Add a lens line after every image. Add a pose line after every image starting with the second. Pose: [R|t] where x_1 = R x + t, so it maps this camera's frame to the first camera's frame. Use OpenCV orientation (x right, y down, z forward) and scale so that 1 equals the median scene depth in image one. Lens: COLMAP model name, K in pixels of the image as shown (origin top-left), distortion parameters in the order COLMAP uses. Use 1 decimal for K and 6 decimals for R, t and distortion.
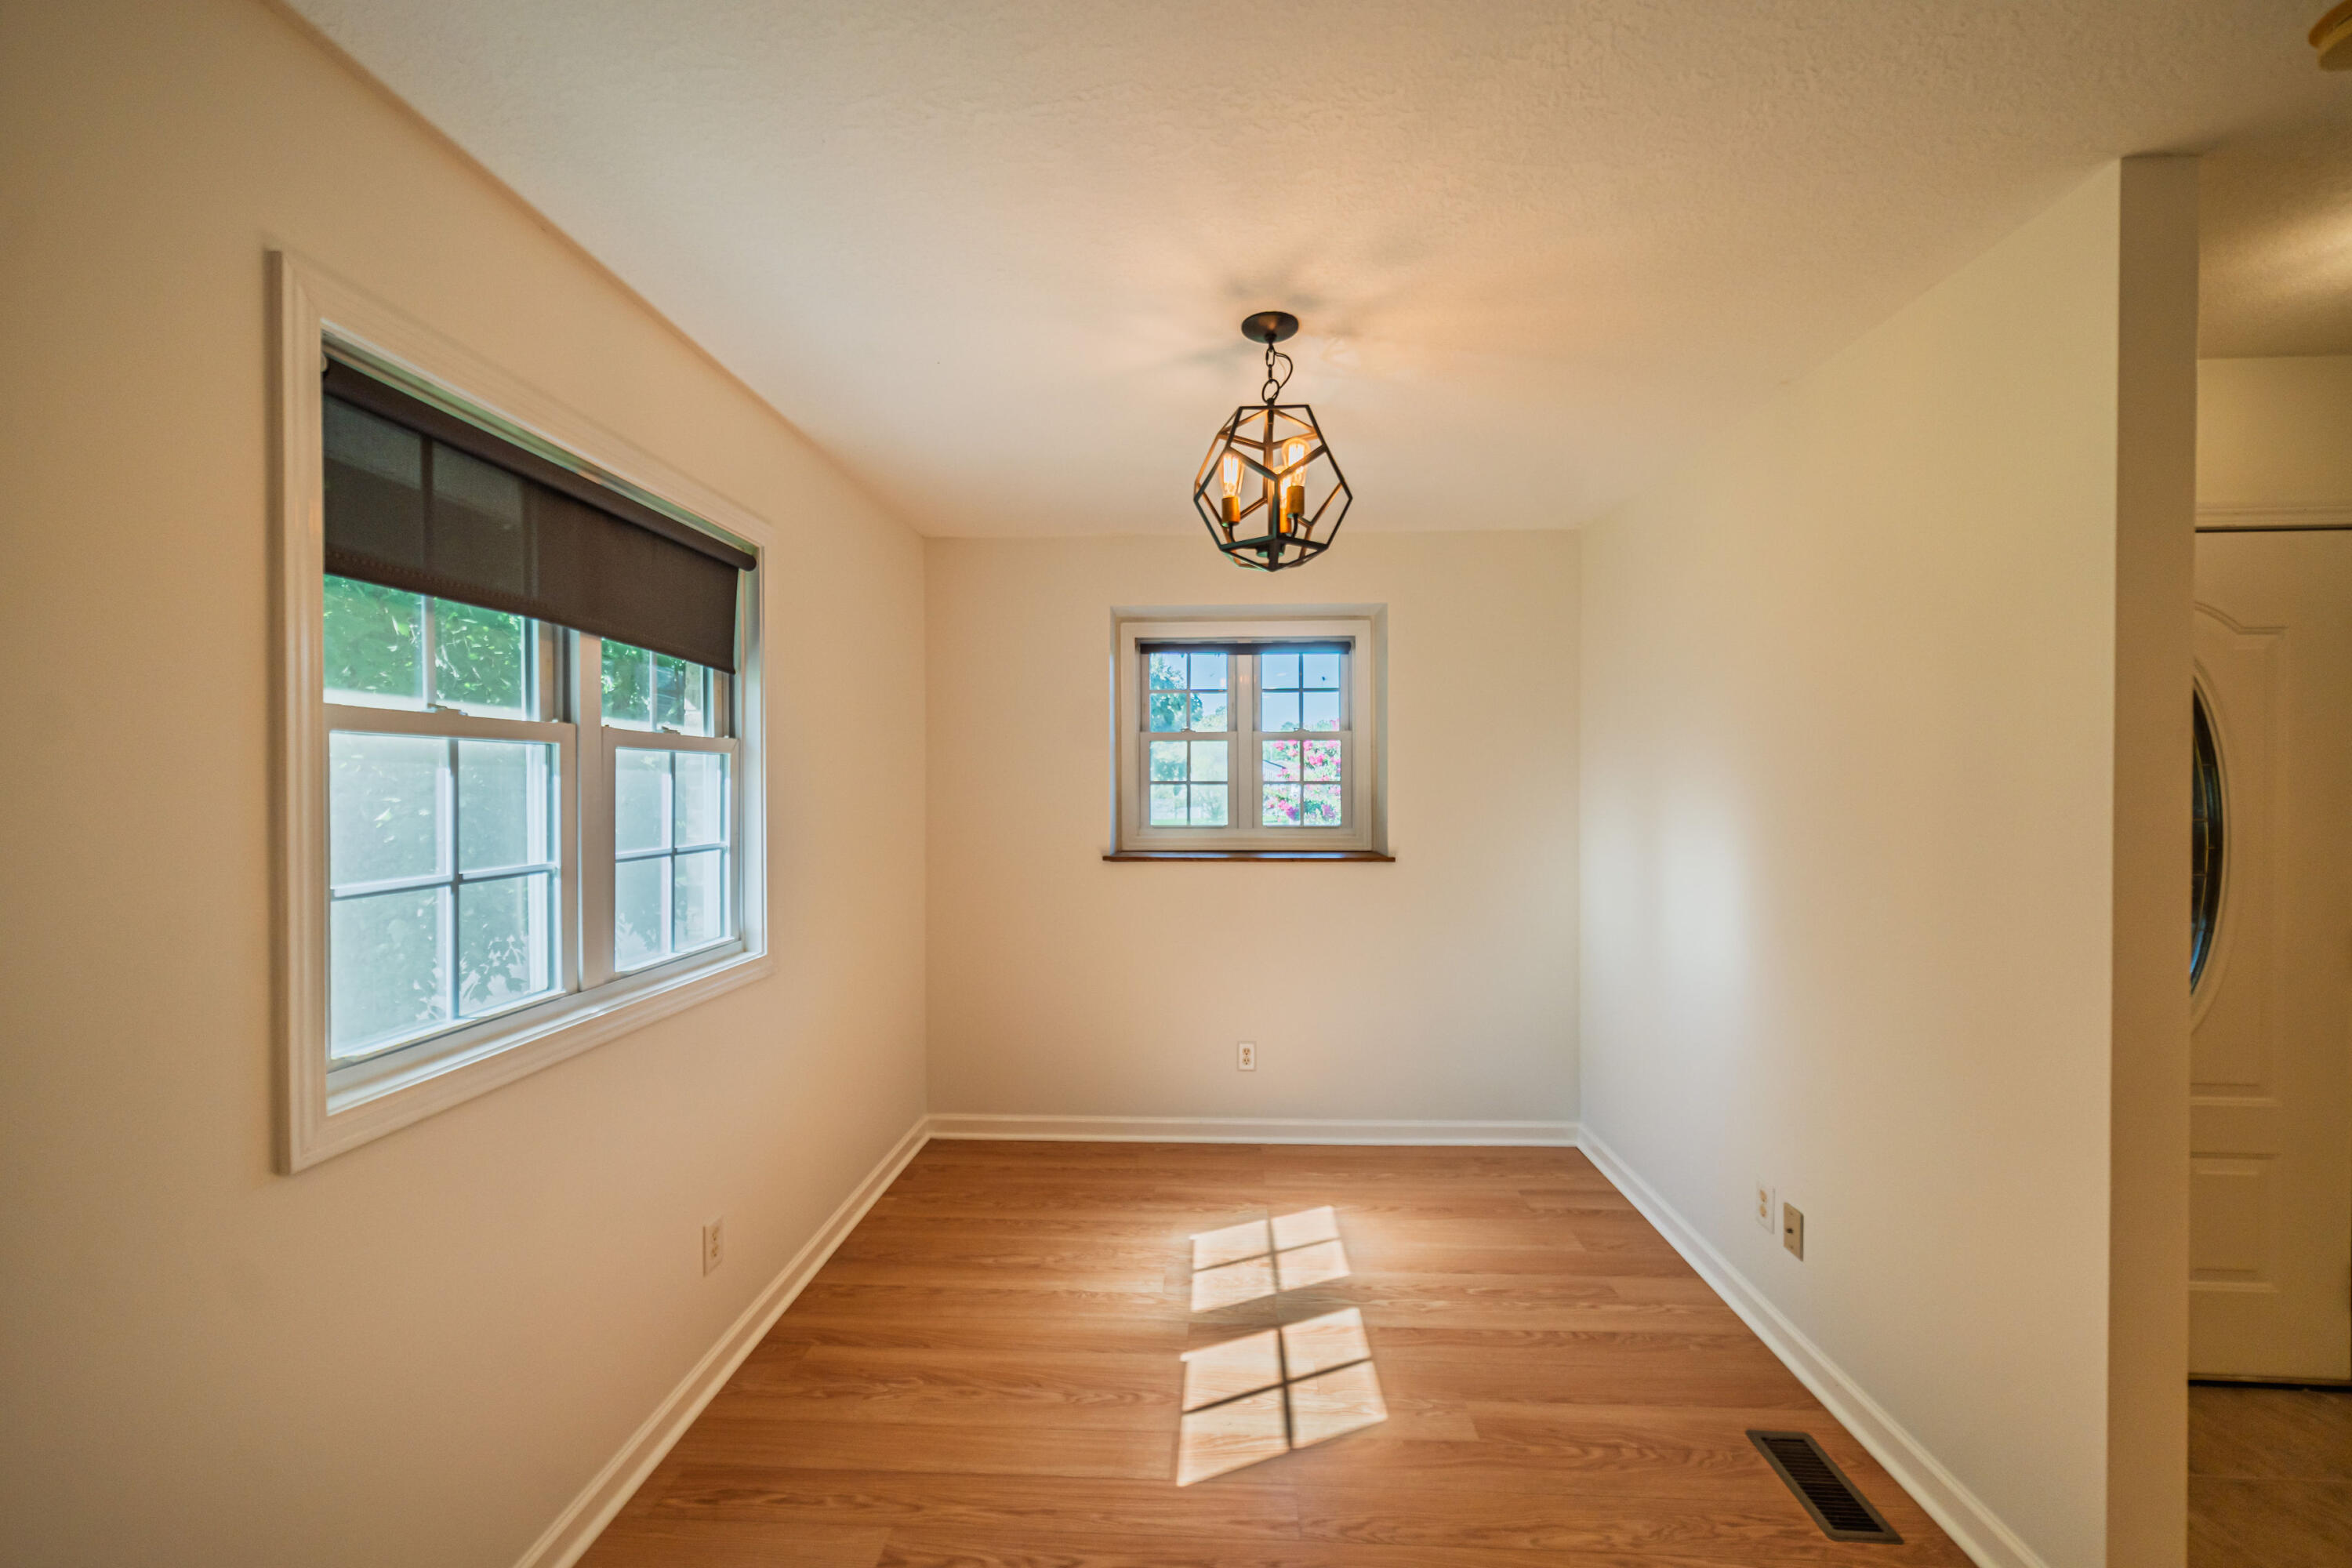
lens RADIAL K [[901.8, 0, 1175.2], [0, 901.8, 791.4], [0, 0, 1]] dist [0.000550, 0.000161]
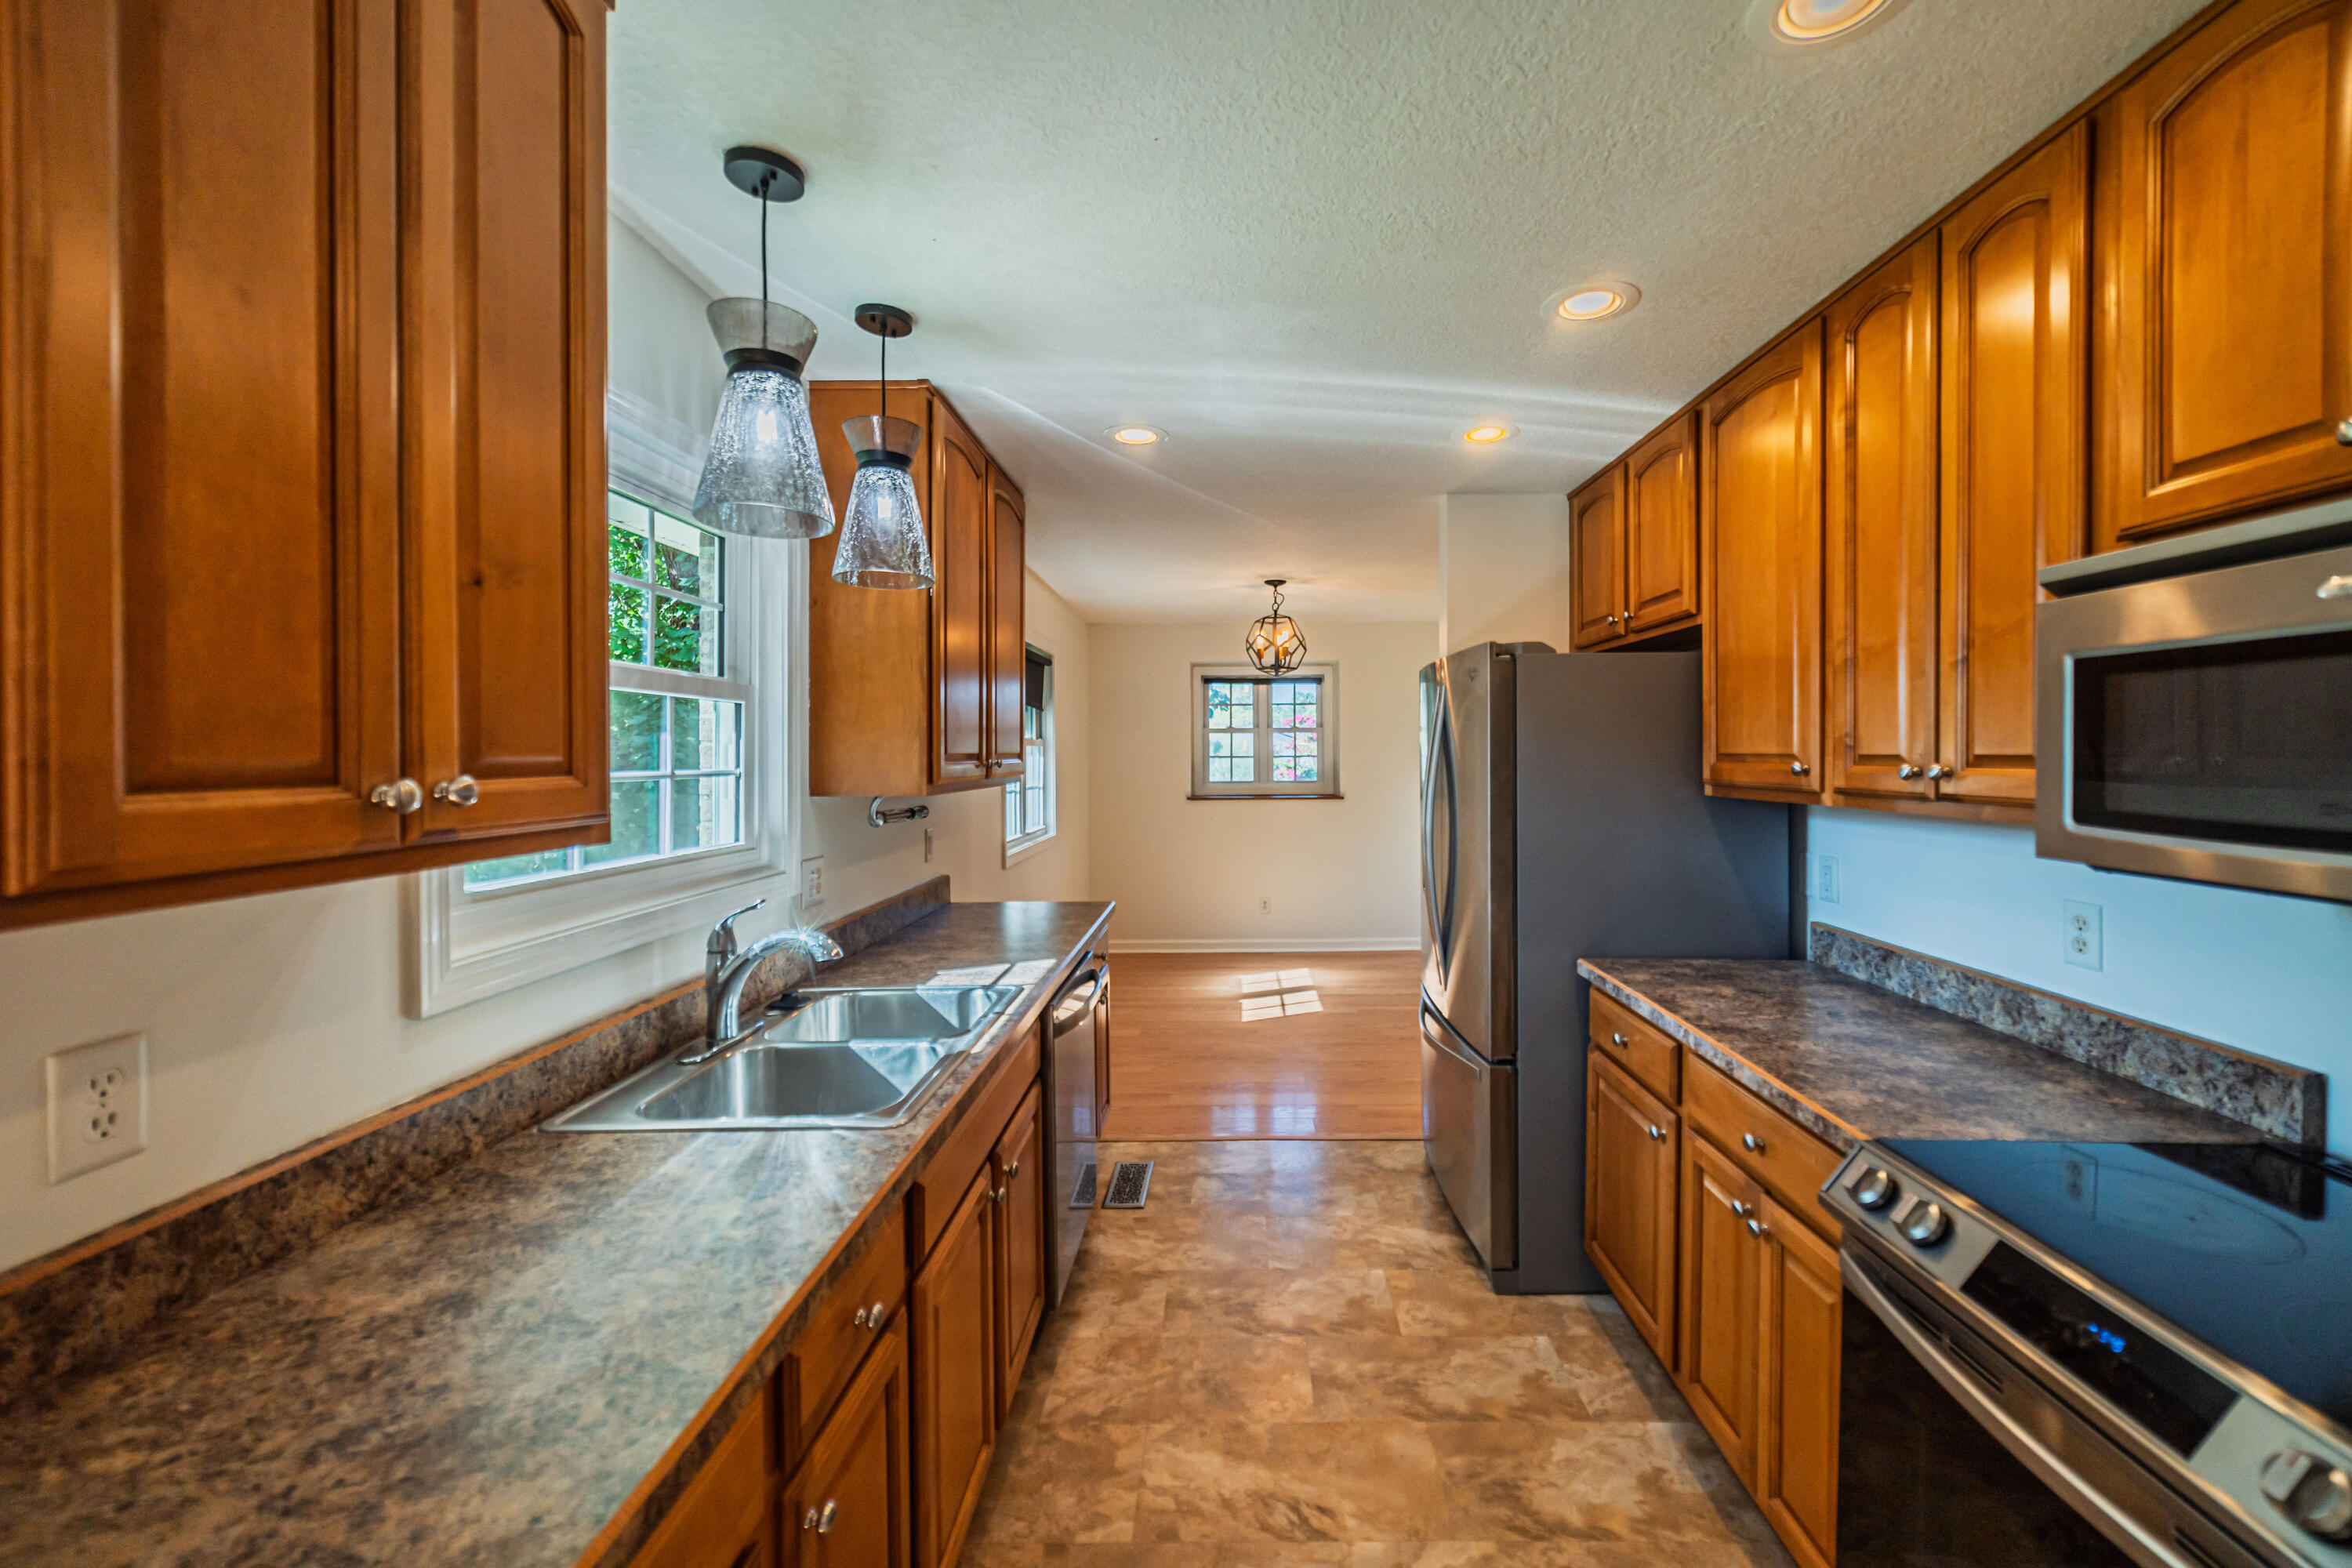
lens RADIAL K [[925.7, 0, 1248.8], [0, 925.7, 758.5], [0, 0, 1]] dist [0.000979, 0.000441]
pose [[0.997477, -0.004847, 0.070820, -0.125595], [0.005020, 0.999985, -0.002260, -0.001989], [-0.070808, 0.002610, 0.997487, -1.282549]]
